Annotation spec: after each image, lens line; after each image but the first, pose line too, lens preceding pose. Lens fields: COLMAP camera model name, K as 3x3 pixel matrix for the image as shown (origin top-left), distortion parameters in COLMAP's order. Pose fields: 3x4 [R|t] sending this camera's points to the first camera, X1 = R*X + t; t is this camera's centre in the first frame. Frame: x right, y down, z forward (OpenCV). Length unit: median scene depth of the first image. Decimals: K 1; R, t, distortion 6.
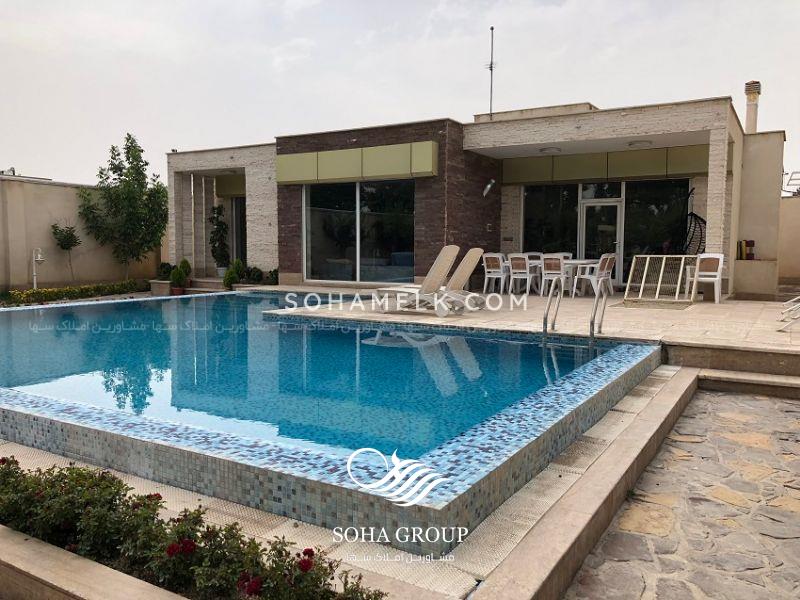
lens RADIAL K [[657.9, 0, 398.6], [0, 657.9, 297.1], [0, 0, 1]] dist [0.024735, -0.026842]
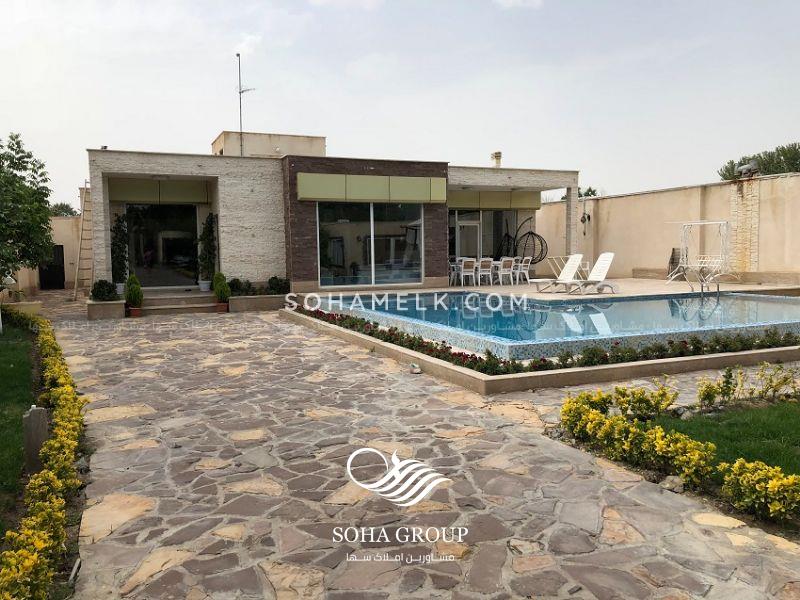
lens RADIAL K [[657.9, 0, 398.8], [0, 657.9, 298.3], [0, 0, 1]] dist [0.024735, -0.026842]
pose [[0.587265, -0.078166, 0.805611, -1.239622], [0.071763, 0.996434, 0.044369, -0.059026], [-0.806207, 0.031757, 0.590781, 0.298471]]
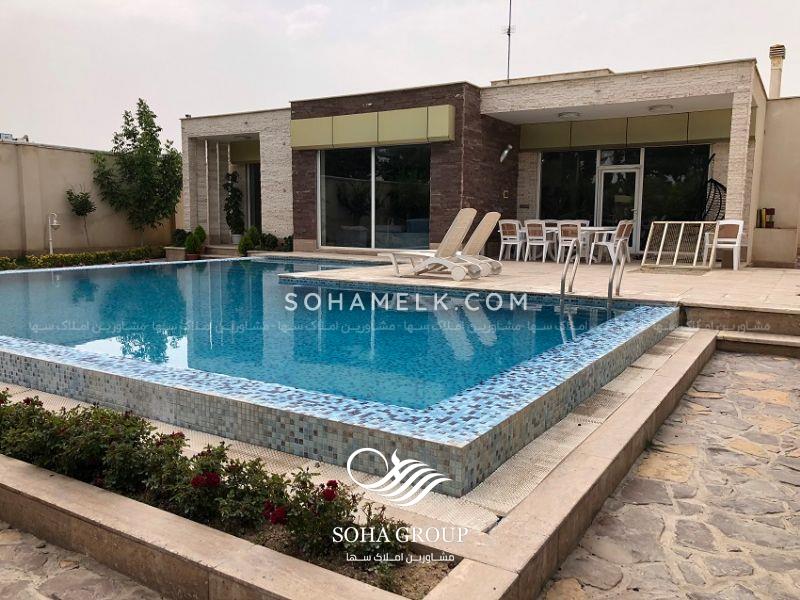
lens RADIAL K [[657.9, 0, 404.2], [0, 657.9, 299.0], [0, 0, 1]] dist [0.024735, -0.026842]
pose [[0.999912, 0.006072, -0.011778, -0.002931], [-0.005541, 0.998990, 0.044585, 0.010452], [0.012037, -0.044516, 0.998936, 0.001483]]
